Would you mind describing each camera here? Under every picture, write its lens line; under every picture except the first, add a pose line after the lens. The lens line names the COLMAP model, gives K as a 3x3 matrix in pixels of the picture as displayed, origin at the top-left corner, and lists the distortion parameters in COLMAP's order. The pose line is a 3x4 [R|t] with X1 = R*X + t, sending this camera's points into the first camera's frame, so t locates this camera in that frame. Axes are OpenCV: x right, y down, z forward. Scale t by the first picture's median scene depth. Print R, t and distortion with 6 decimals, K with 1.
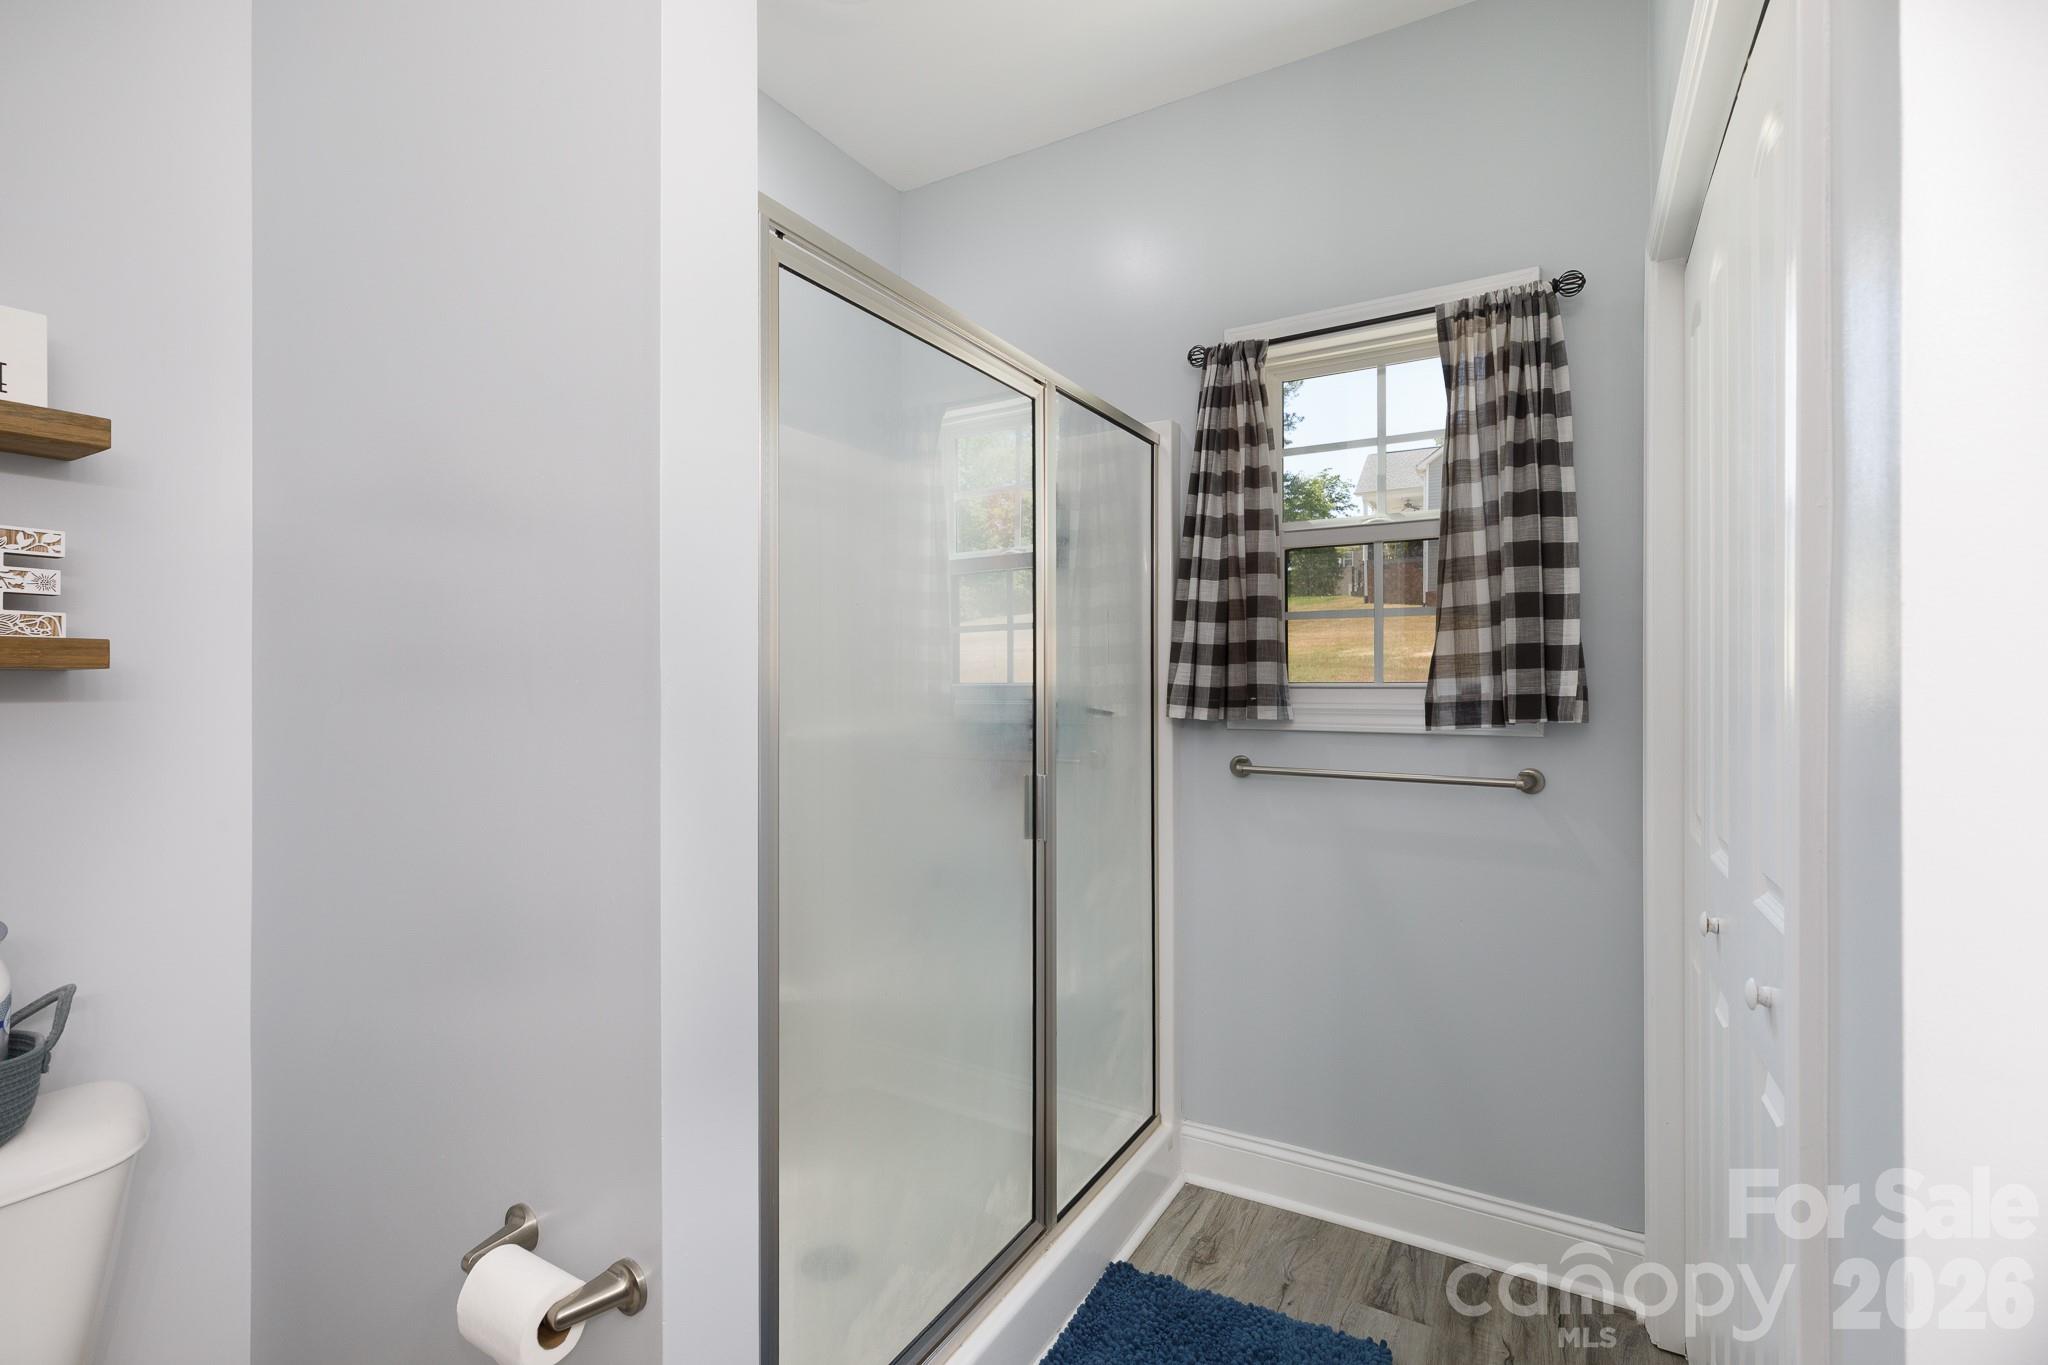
lens RADIAL K [[923.5, 0, 1022.3], [0, 923.5, 674.8], [0, 0, 1]] dist [0.003991, 0.000001]
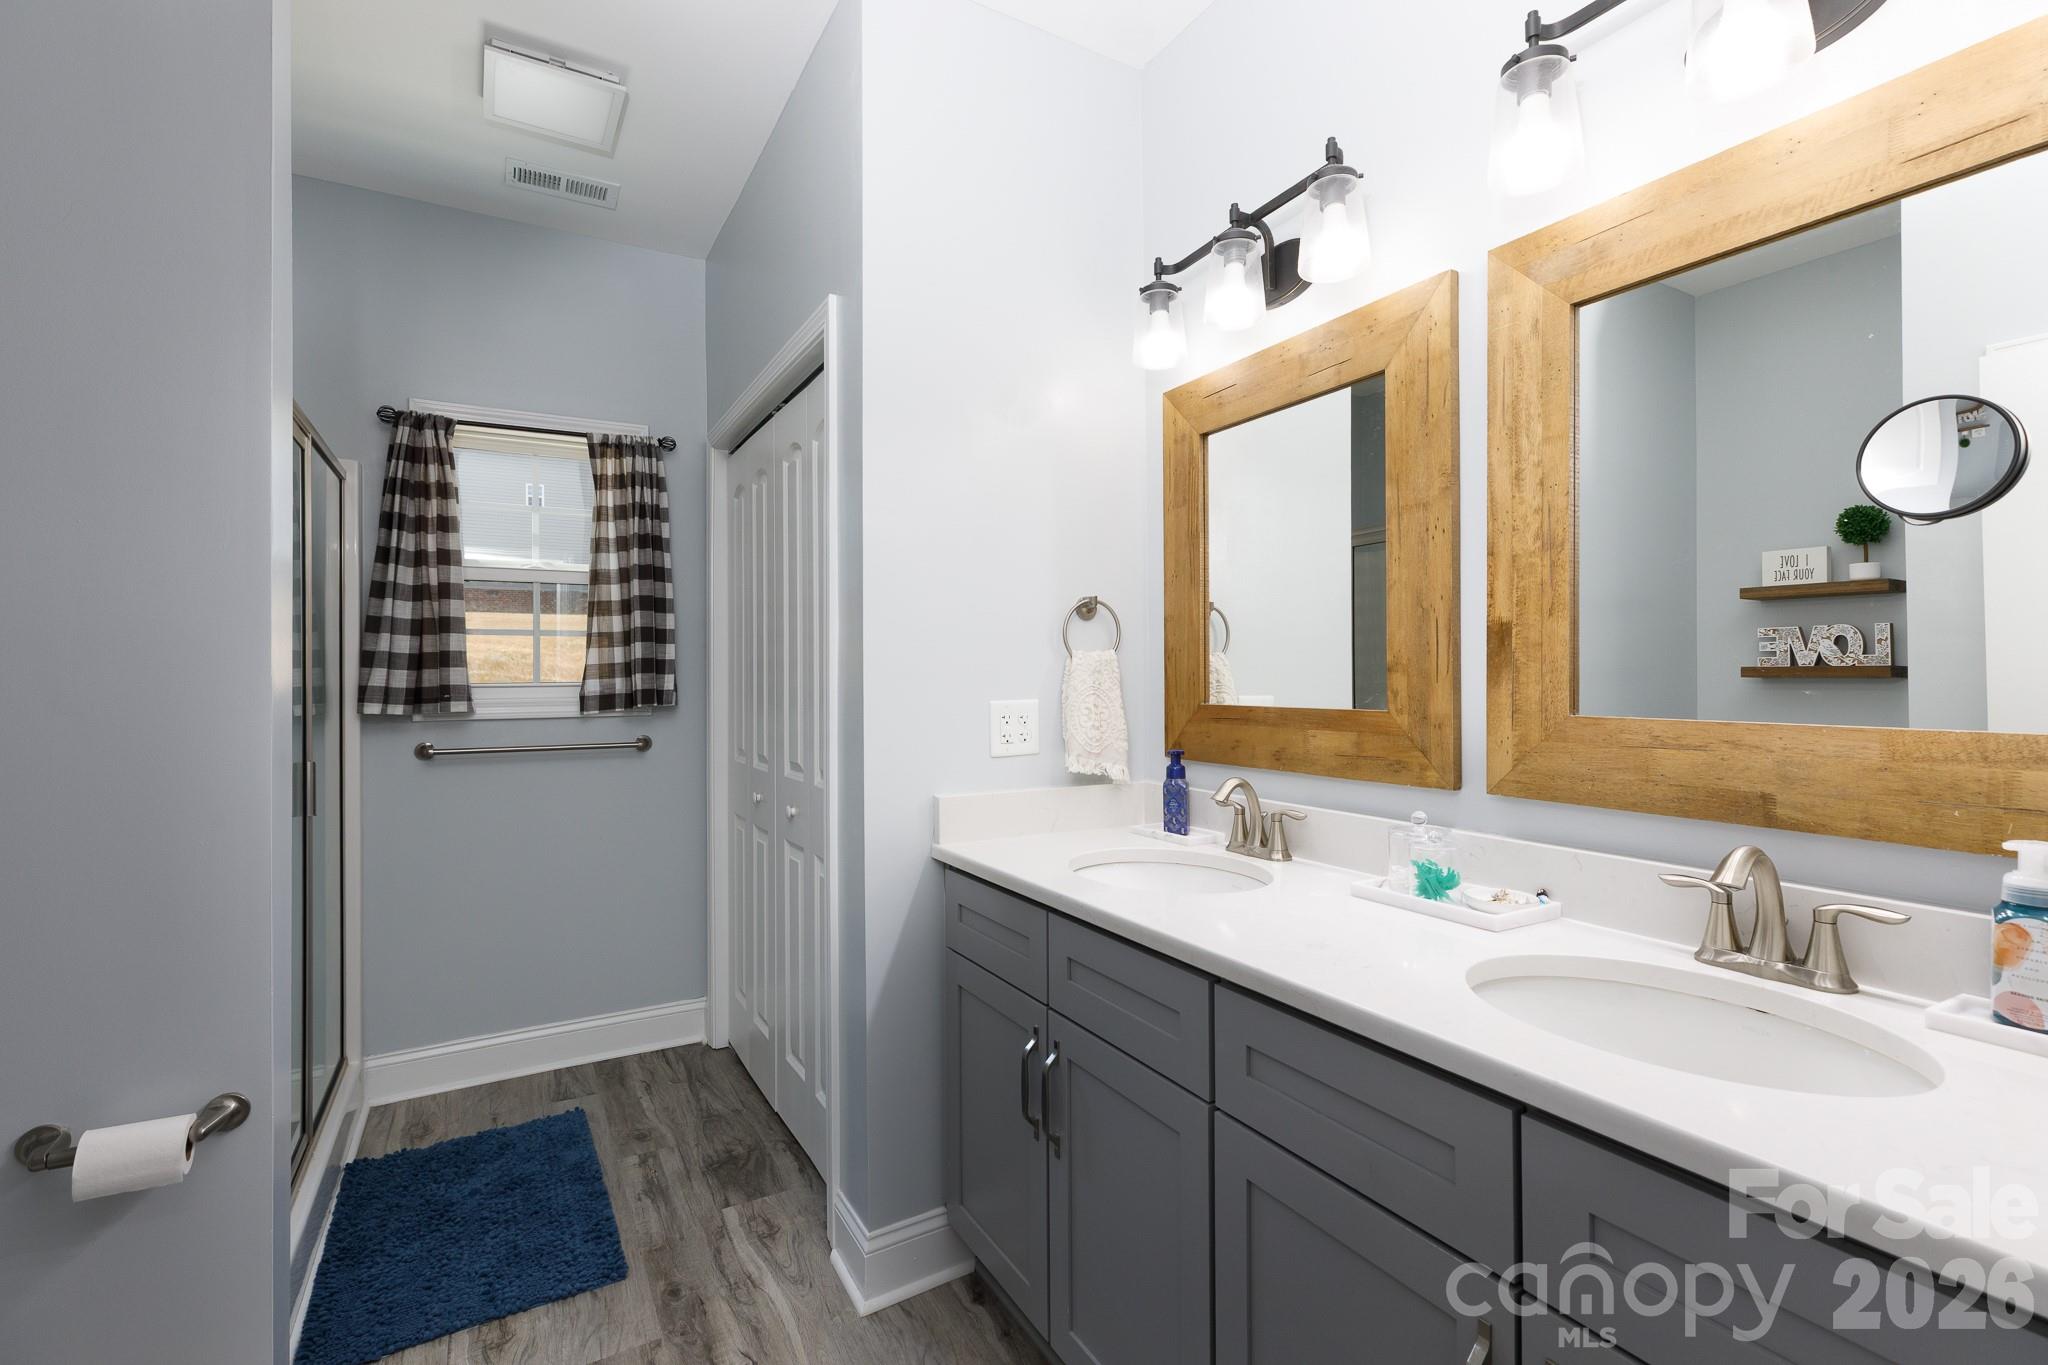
lens RADIAL K [[923.5, 0, 1022.3], [0, 923.5, 674.8], [0, 0, 1]] dist [0.003991, 0.000001]
pose [[0.497396, -0.001475, 0.867522, -0.503601], [0.002435, 0.999997, 0.000304, -0.002579], [-0.867520, 0.001961, 0.497398, -0.362210]]
